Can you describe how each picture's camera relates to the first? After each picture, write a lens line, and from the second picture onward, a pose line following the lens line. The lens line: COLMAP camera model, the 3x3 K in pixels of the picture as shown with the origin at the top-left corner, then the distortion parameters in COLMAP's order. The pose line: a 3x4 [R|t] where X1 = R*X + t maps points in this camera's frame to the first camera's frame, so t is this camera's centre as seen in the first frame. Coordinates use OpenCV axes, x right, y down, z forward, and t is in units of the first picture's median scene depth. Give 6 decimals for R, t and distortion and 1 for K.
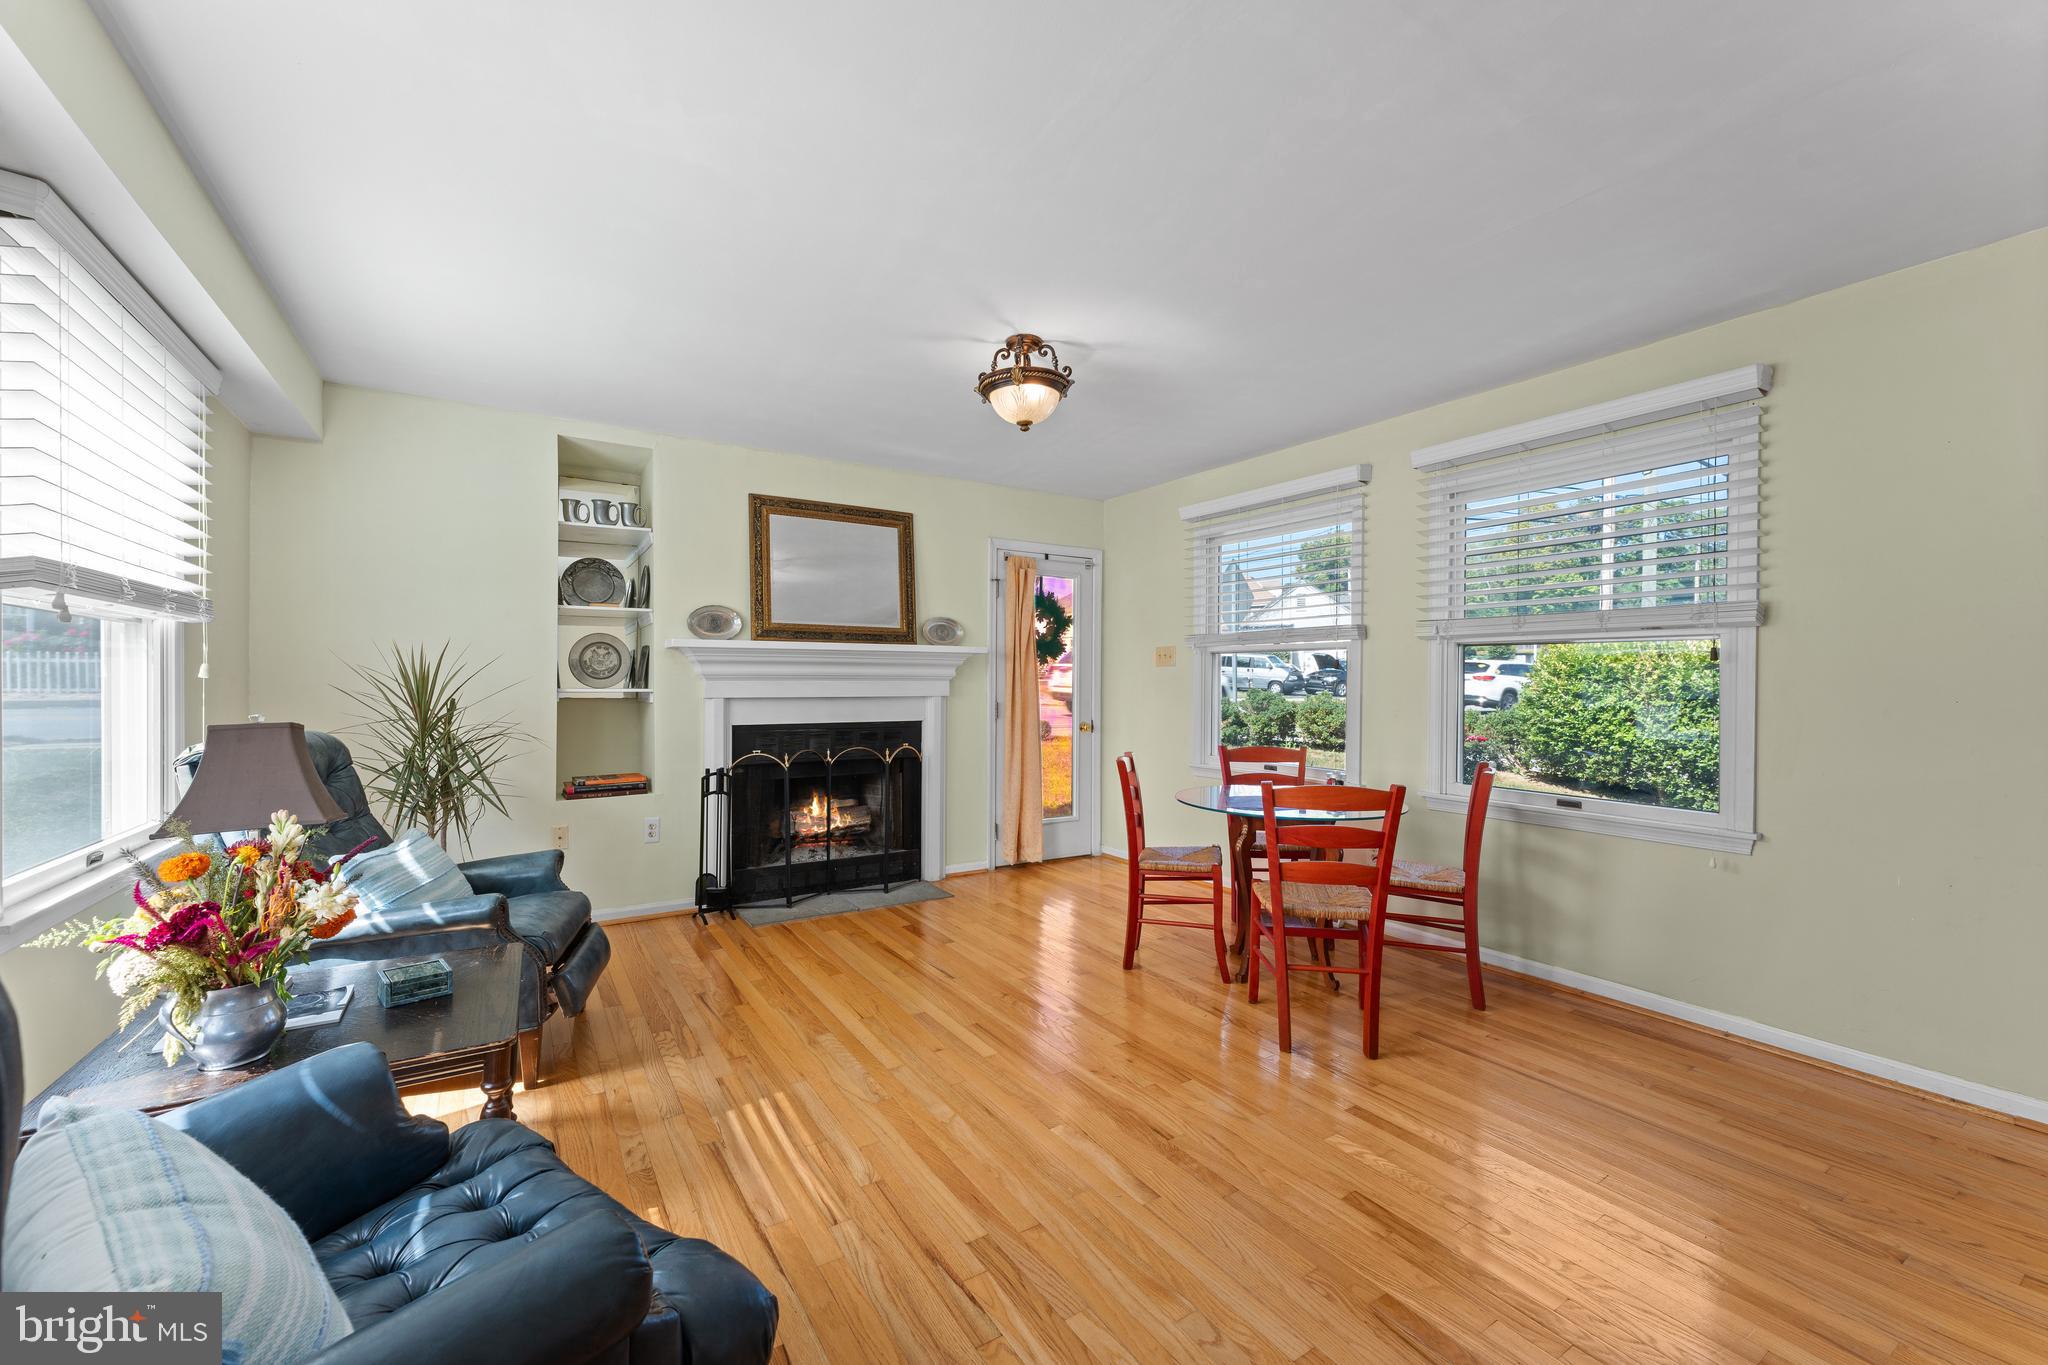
lens RADIAL K [[826.8, 0, 1020.2], [0, 826.8, 684.5], [0, 0, 1]] dist [-0.002145, 0.000259]
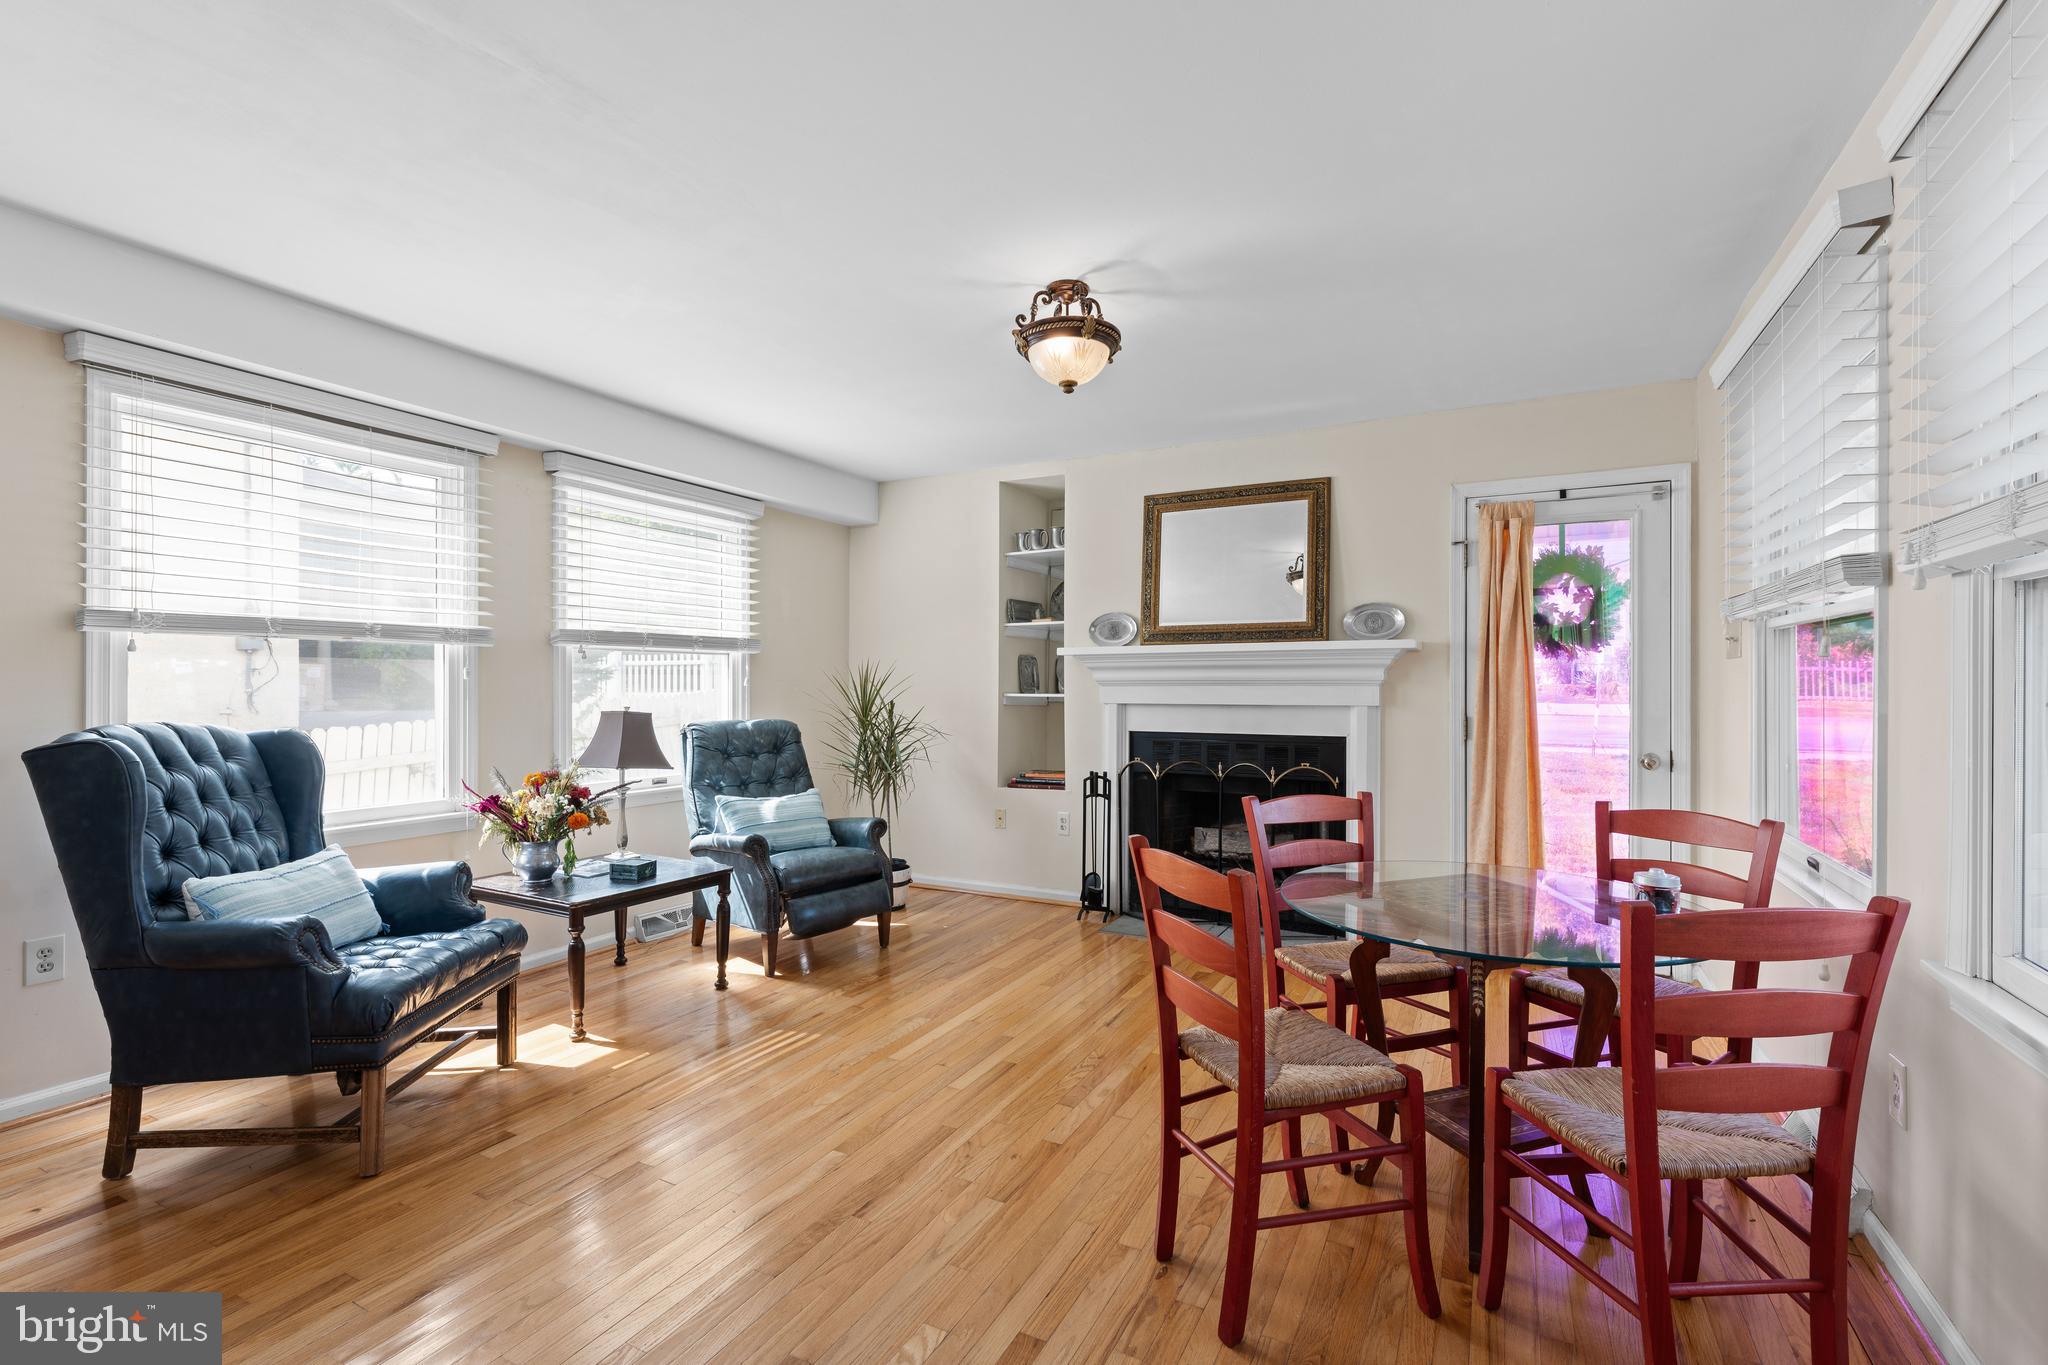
lens RADIAL K [[912.6, 0, 1011.2], [0, 912.6, 685.7], [0, 0, 1]] dist [-0.002557, 0.000025]
pose [[0.486104, -0.004591, -0.873889, 0.547528], [-0.000635, 0.999984, -0.005607, 0.000205], [0.873901, 0.003280, 0.486093, 0.338116]]
